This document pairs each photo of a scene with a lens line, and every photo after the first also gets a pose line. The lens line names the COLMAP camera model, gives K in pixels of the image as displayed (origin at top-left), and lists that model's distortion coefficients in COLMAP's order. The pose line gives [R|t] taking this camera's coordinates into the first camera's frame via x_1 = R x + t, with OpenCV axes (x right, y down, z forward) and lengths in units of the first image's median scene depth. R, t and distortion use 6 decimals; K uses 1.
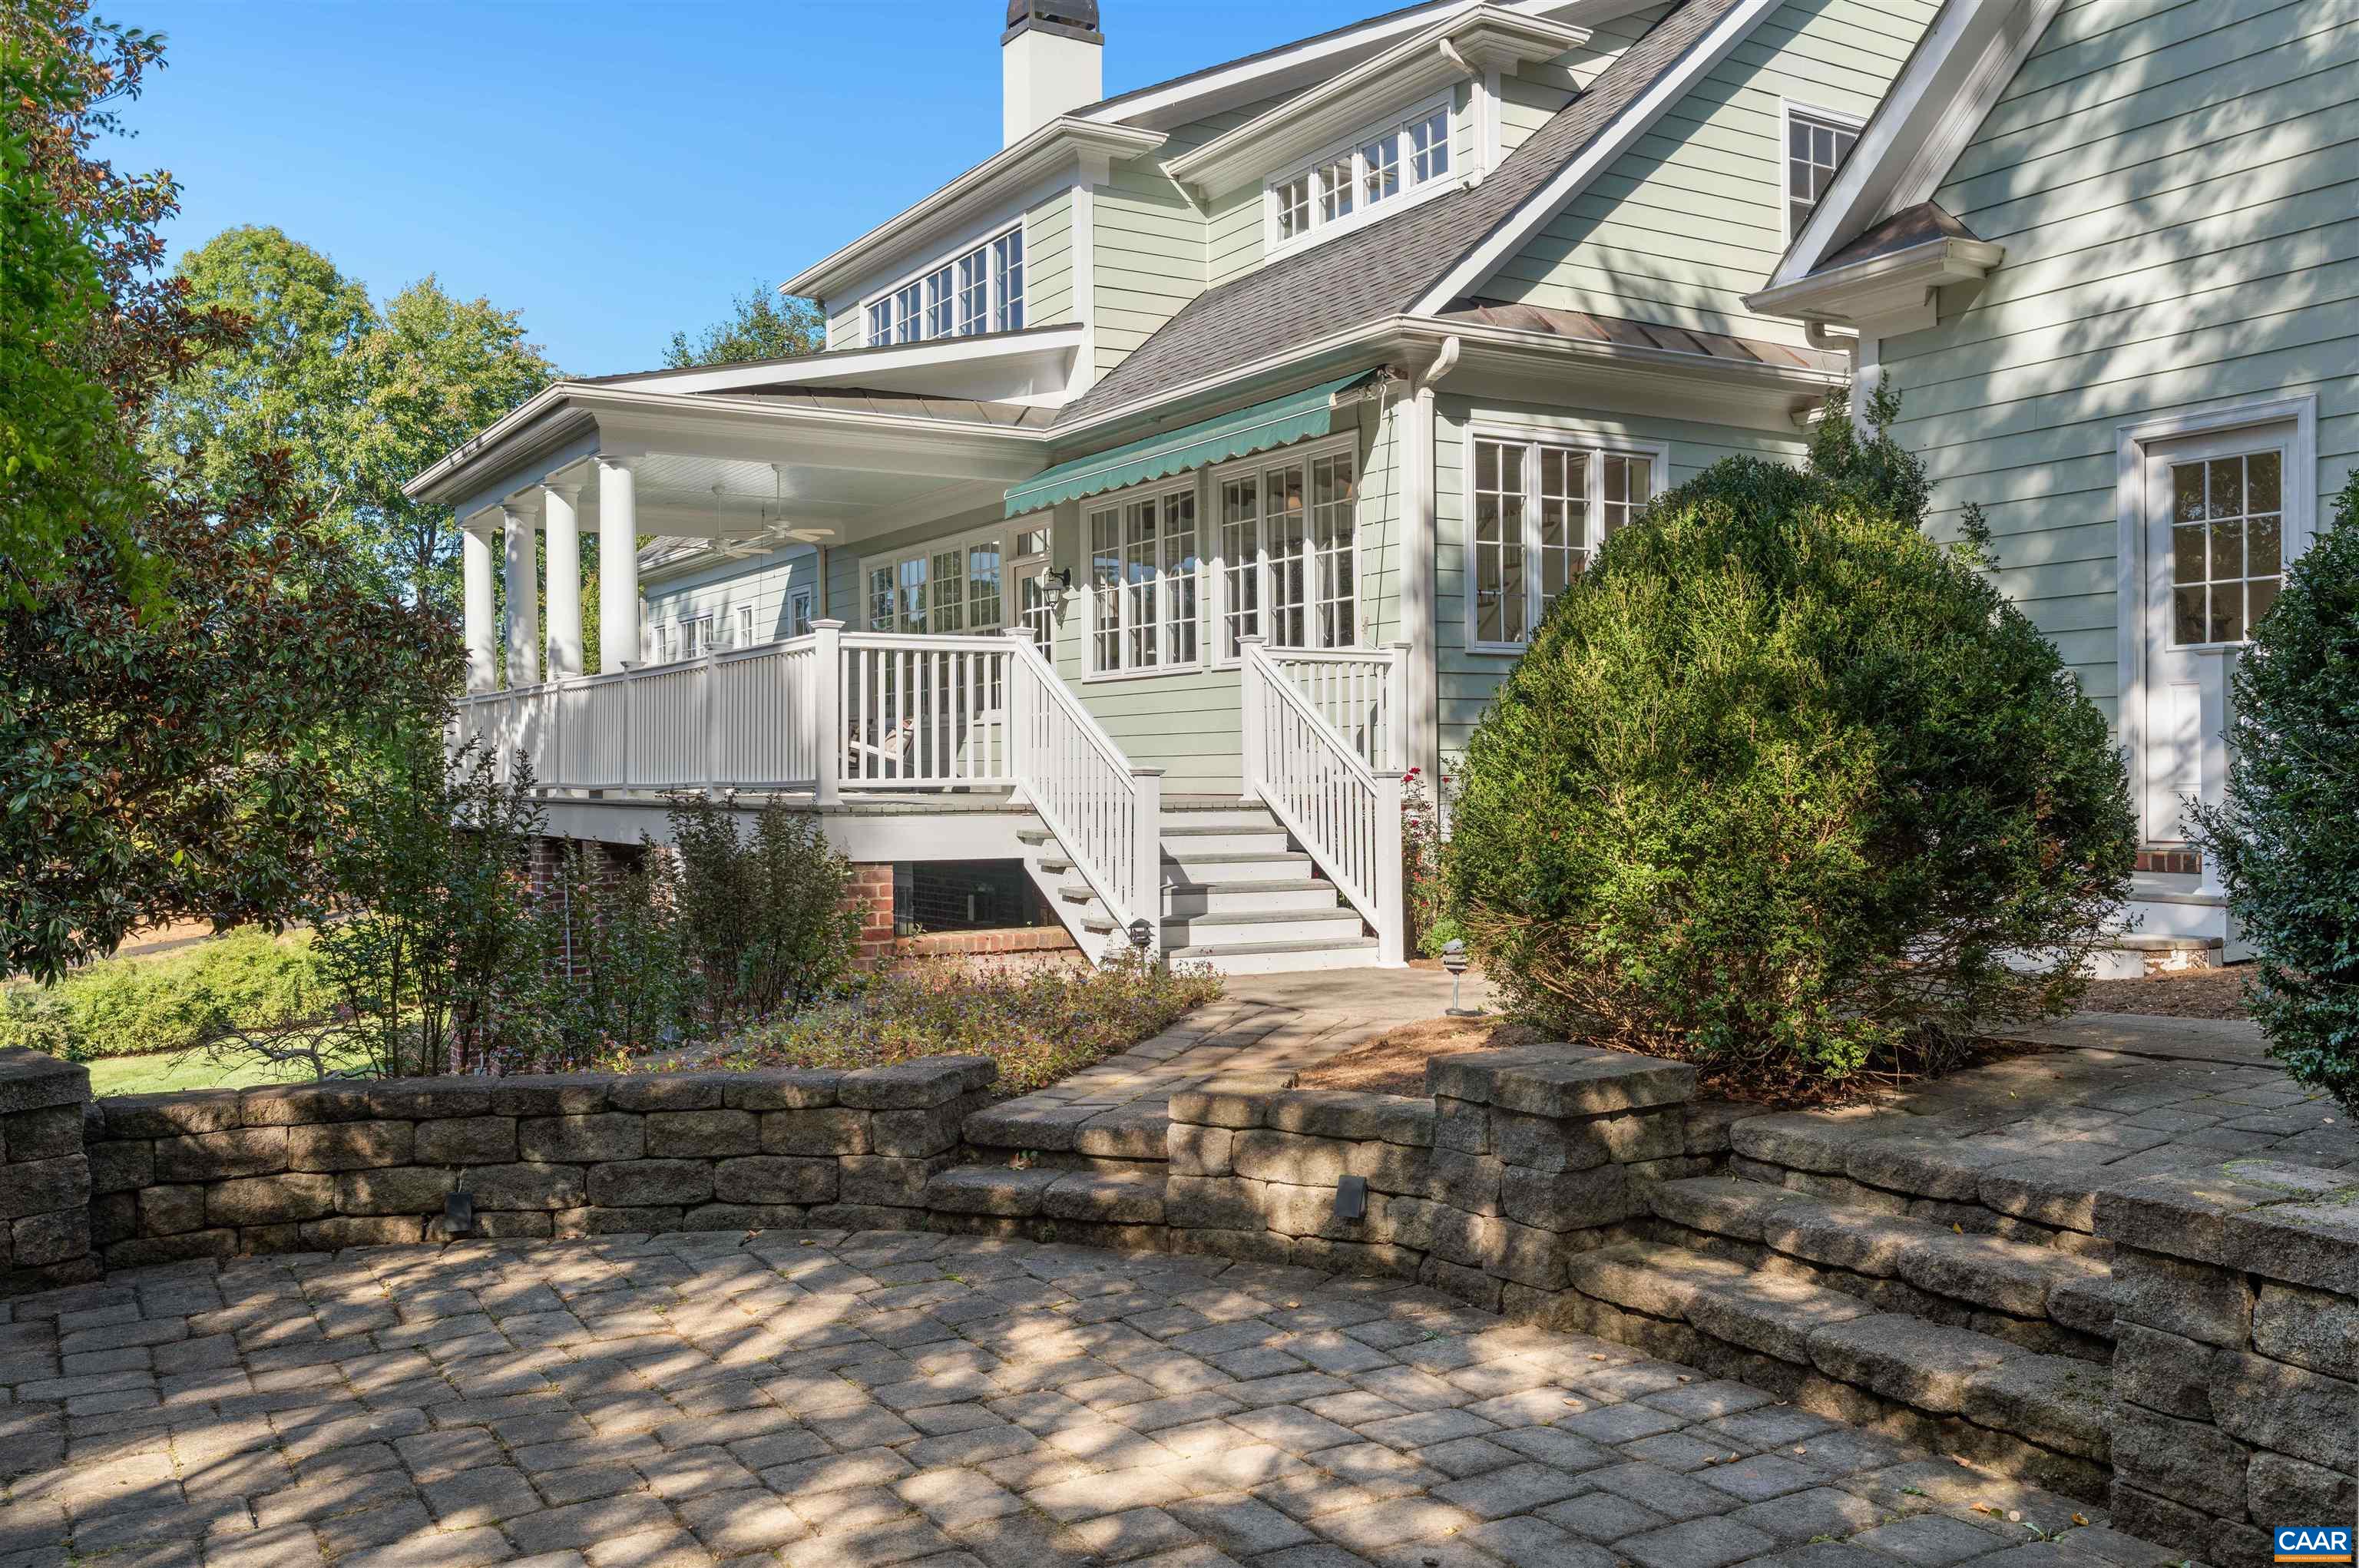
lens RADIAL K [[1975.2, 0, 1173.0], [0, 1975.2, 782.6], [0, 0, 1]] dist [-0.036810, 0.004380]
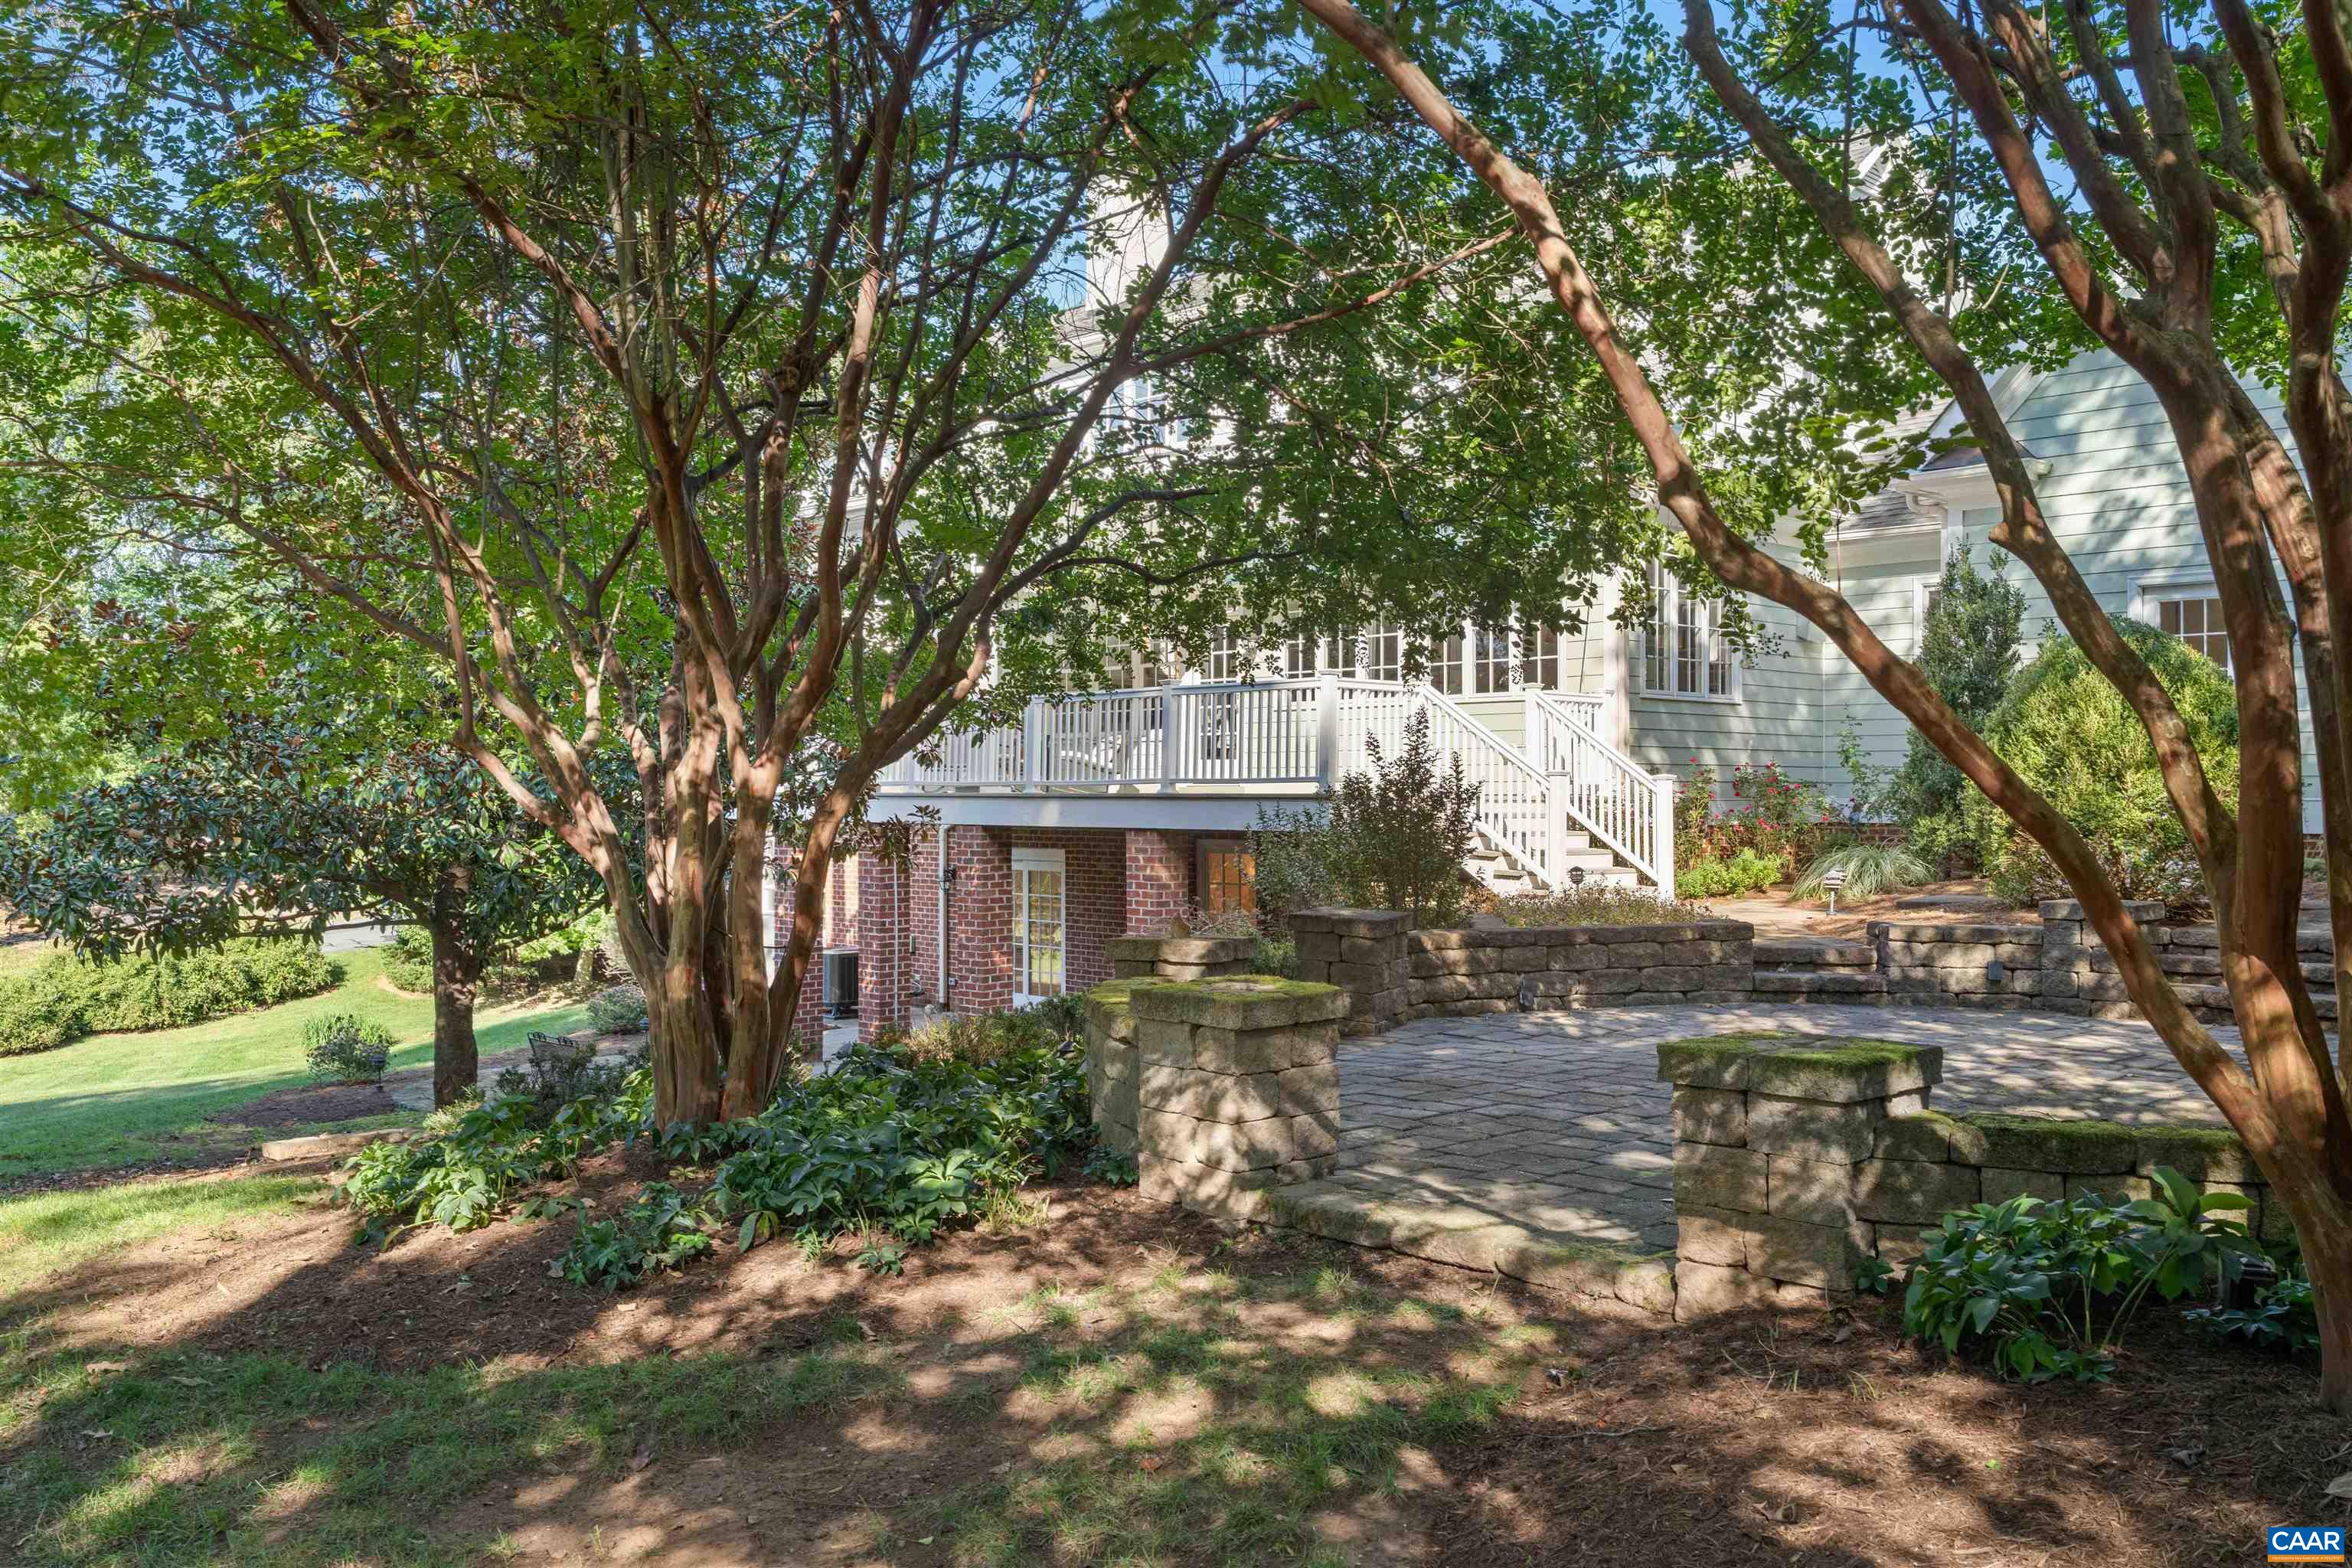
lens RADIAL K [[1969.4, 0, 1182.1], [0, 1969.4, 784.5], [0, 0, 1]] dist [-0.036810, 0.004380]
pose [[0.977579, 0.011205, 0.210269, -0.559623], [-0.008985, 0.999893, -0.011513, 0.021433], [-0.210376, 0.009366, 0.977576, -0.399702]]
